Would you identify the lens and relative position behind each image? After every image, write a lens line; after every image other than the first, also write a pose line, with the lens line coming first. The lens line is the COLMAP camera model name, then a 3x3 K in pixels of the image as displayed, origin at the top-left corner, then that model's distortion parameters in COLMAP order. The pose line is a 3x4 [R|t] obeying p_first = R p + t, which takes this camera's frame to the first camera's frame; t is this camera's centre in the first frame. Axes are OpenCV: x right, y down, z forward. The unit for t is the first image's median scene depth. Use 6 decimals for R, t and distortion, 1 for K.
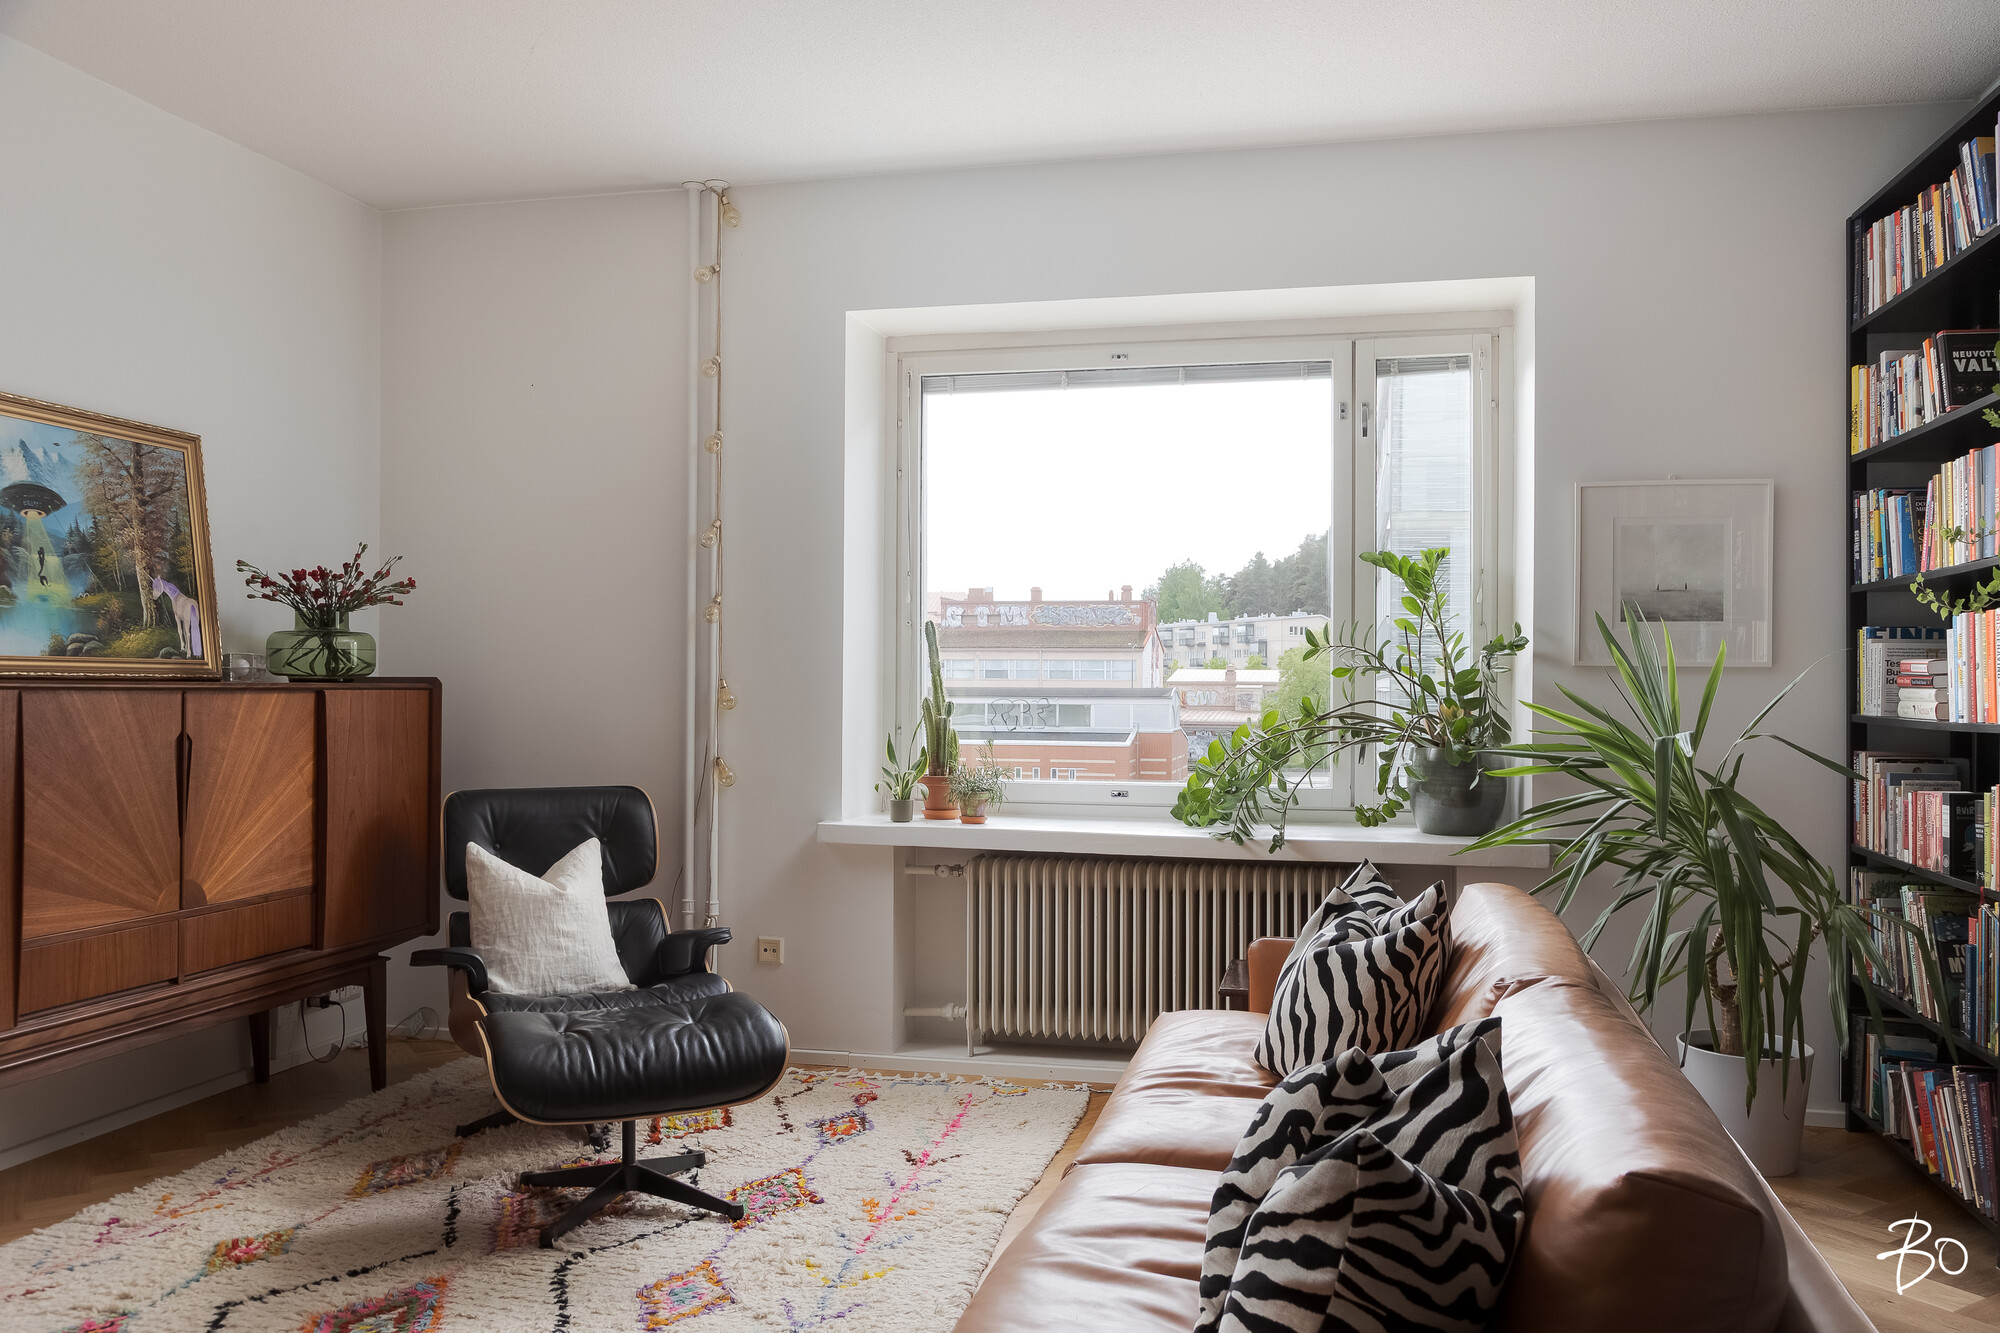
lens RADIAL K [[1560.5, 0, 1001.3], [0, 1560.5, 668.0], [0, 0, 1]] dist [0.004942, 0.003101]
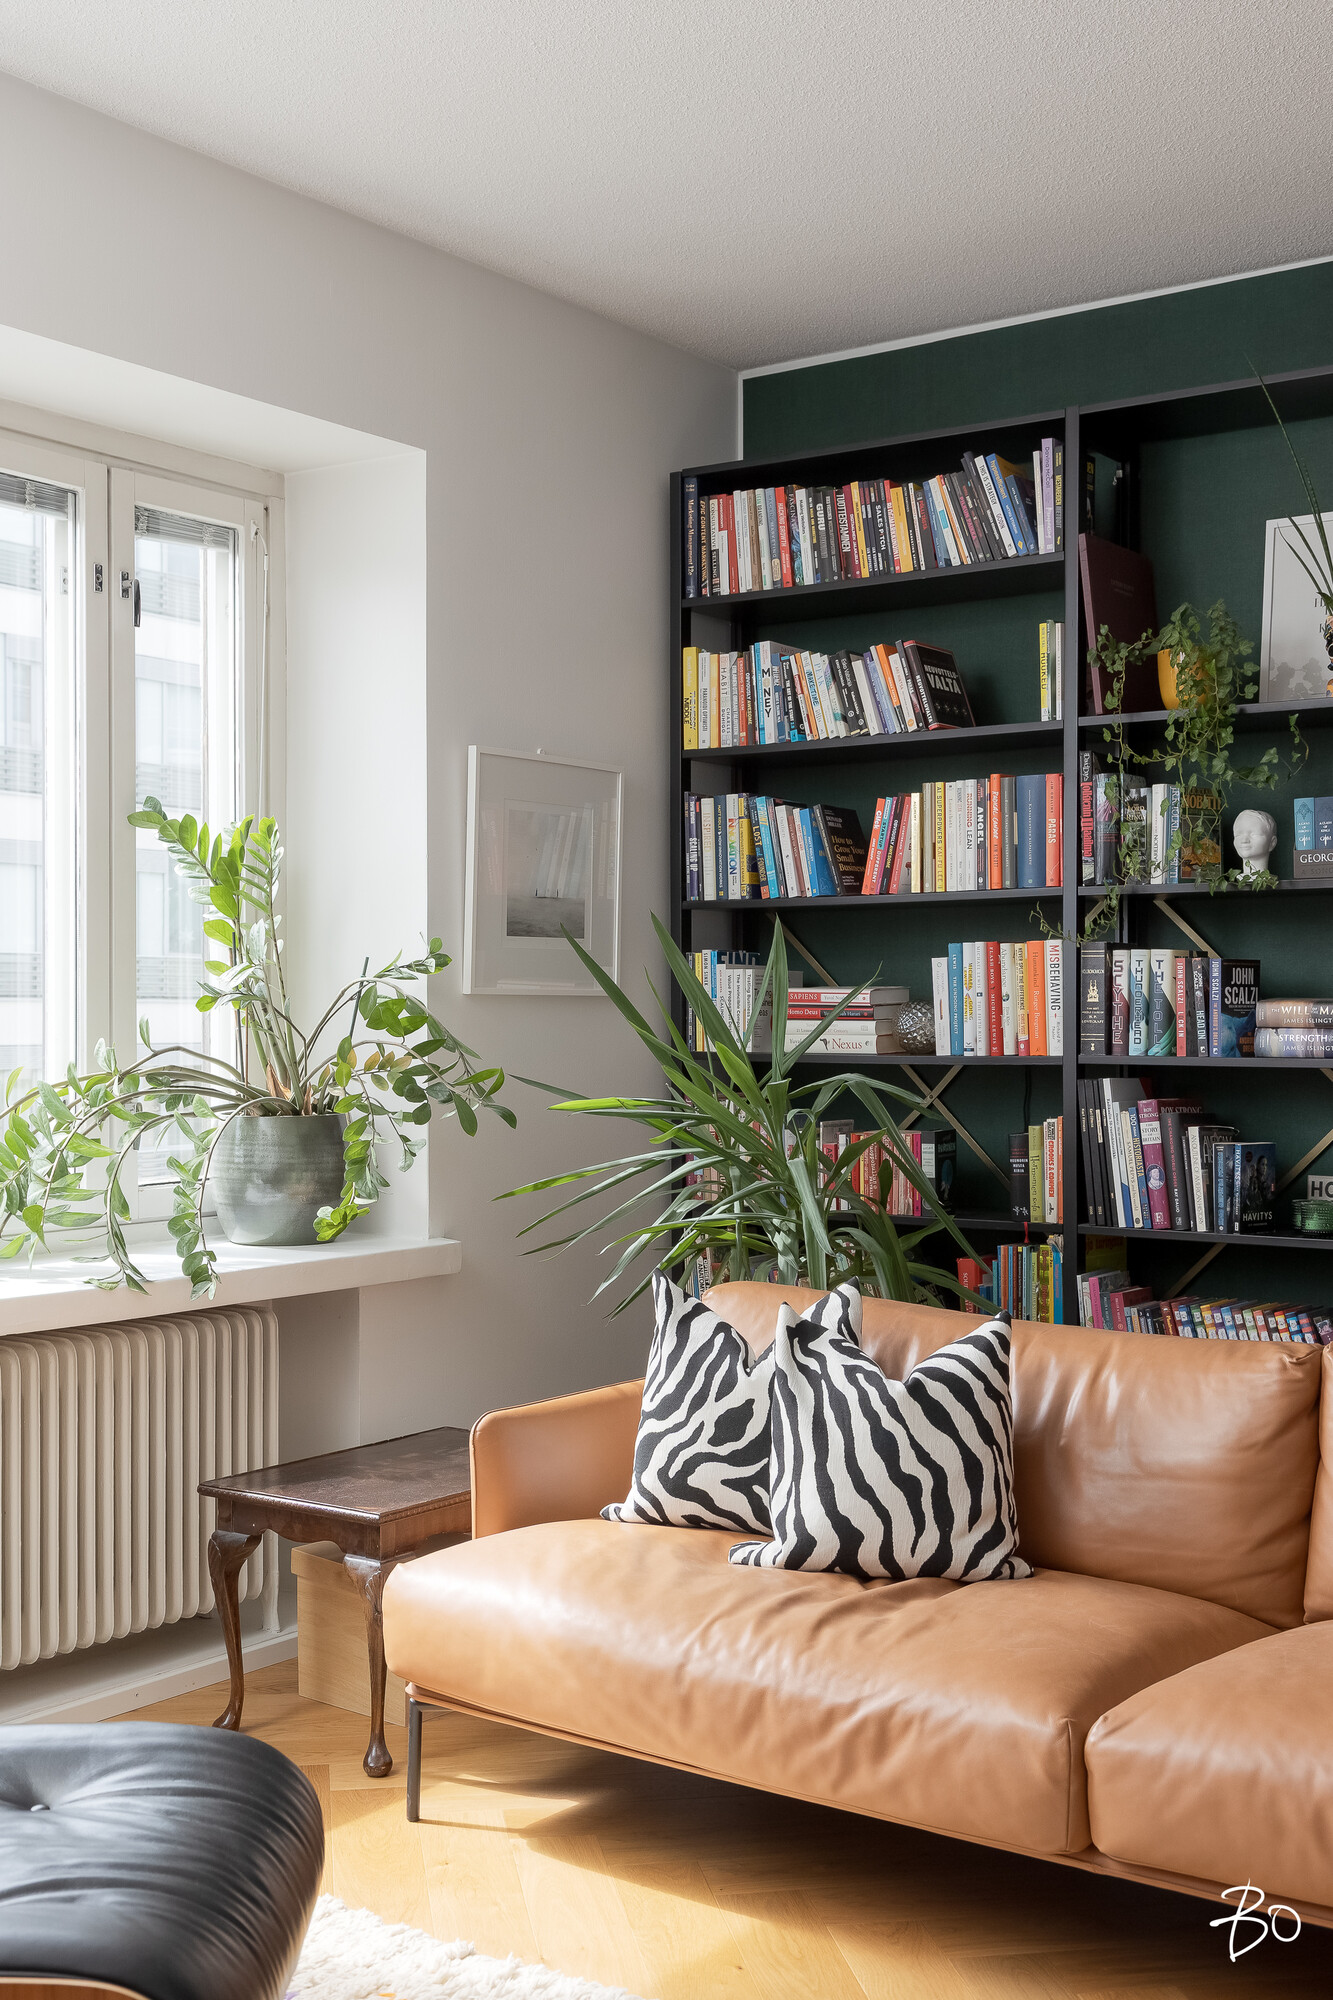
lens RADIAL K [[2318.1, 0, 665.4], [0, 2318.1, 1000.7], [0, 0, 1]] dist [0.020157, 0.000000]
pose [[0.392038, -0.000308, 0.919949, -0.552523], [-0.008006, 0.999961, 0.003746, -0.001934], [-0.919914, -0.008834, 0.392021, 0.438830]]
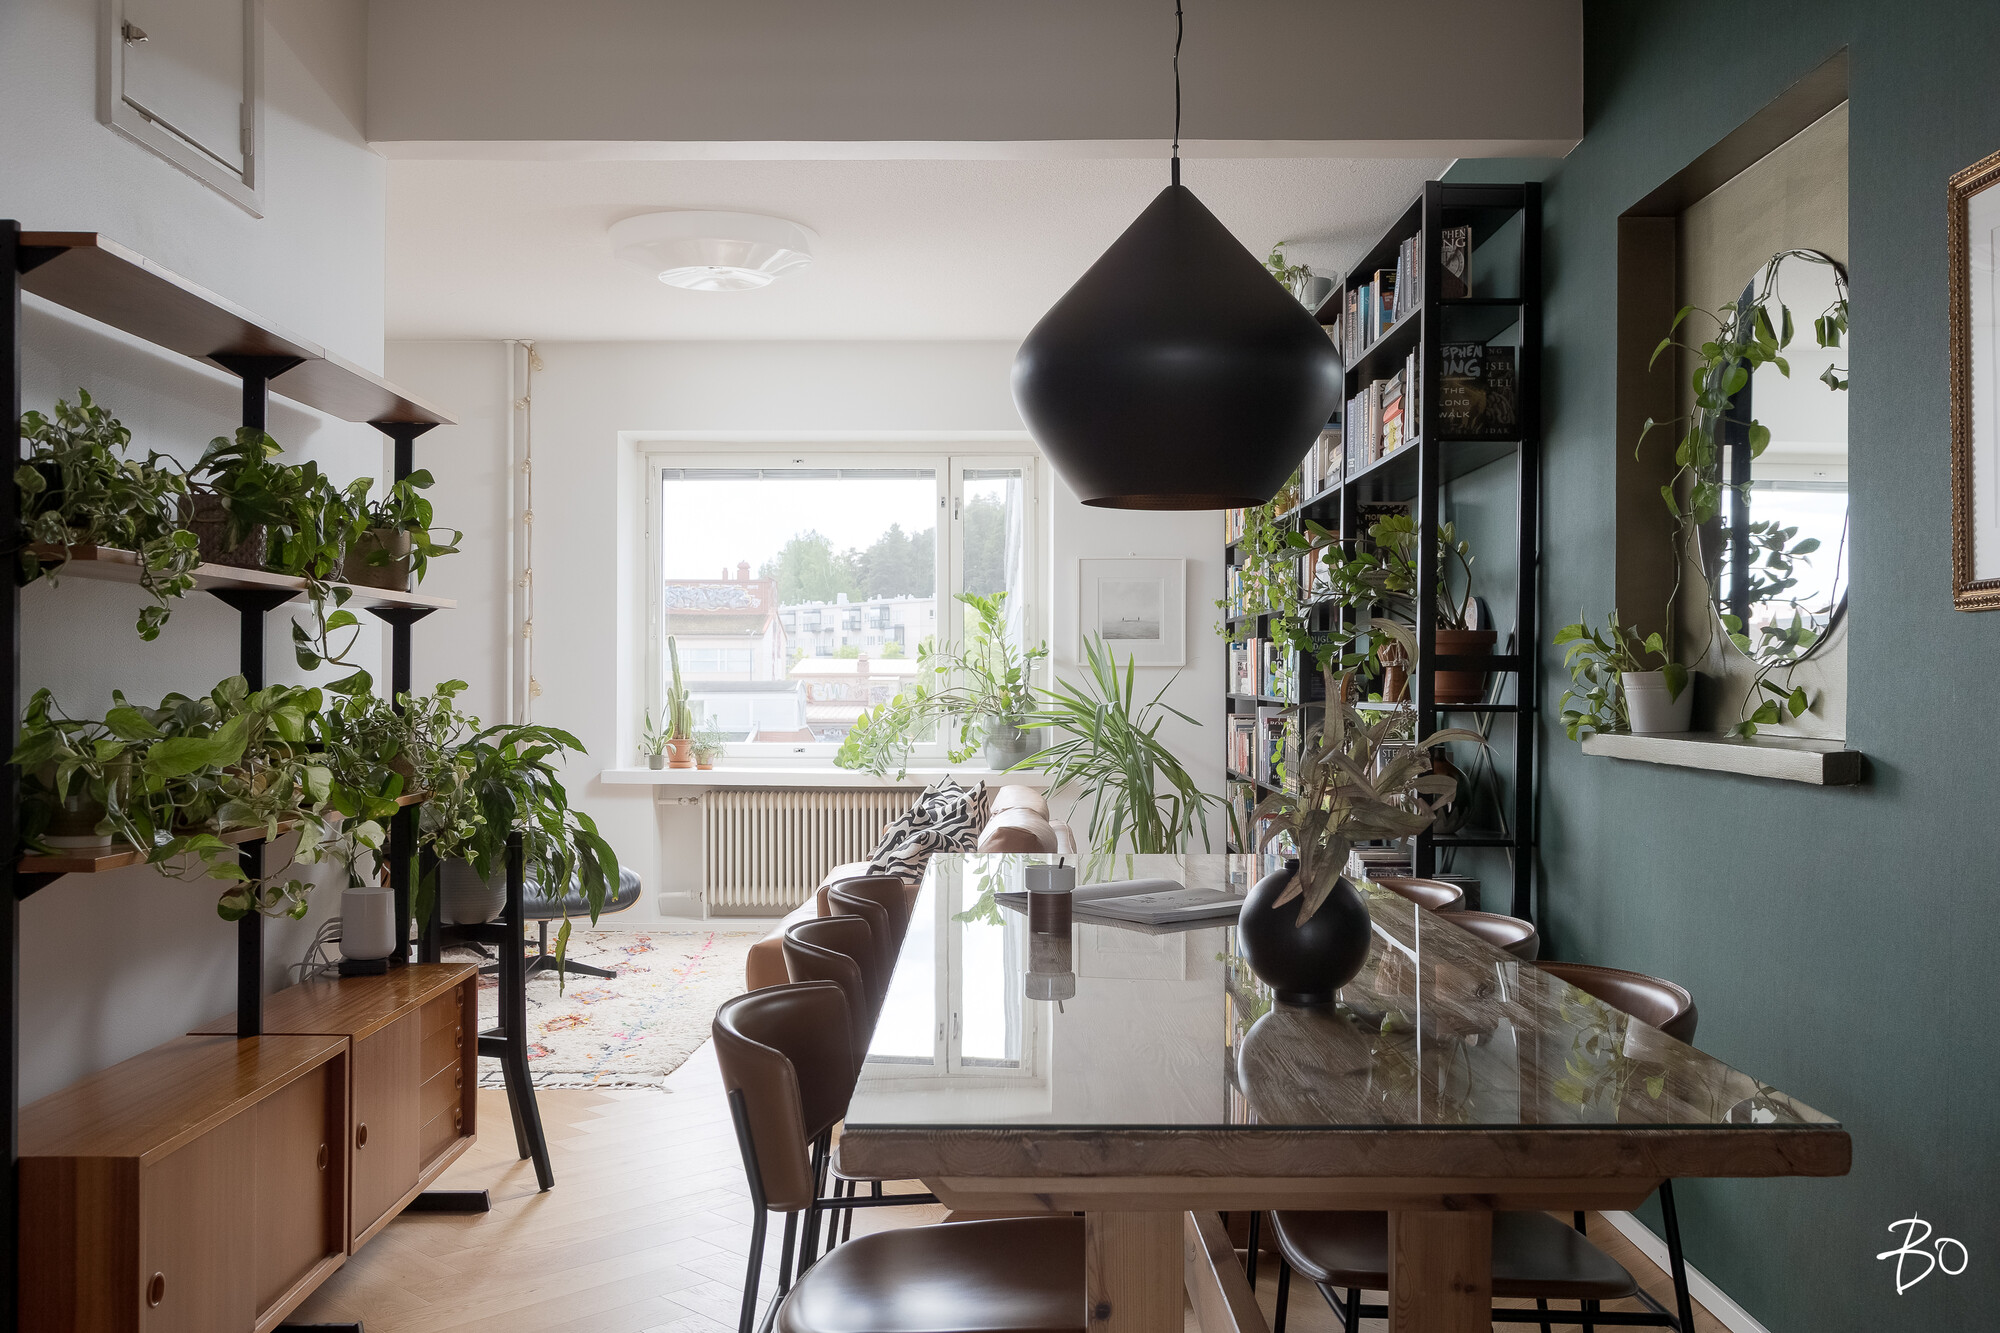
lens RADIAL K [[1825.7, 0, 996.8], [0, 1825.7, 669.0], [0, 0, 1]] dist [0.017199, 0.000000]
pose [[0.976067, -0.003578, 0.217442, -0.128398], [0.002181, 0.999975, 0.006666, -0.010032], [-0.217461, -0.006032, 0.976050, -0.809643]]
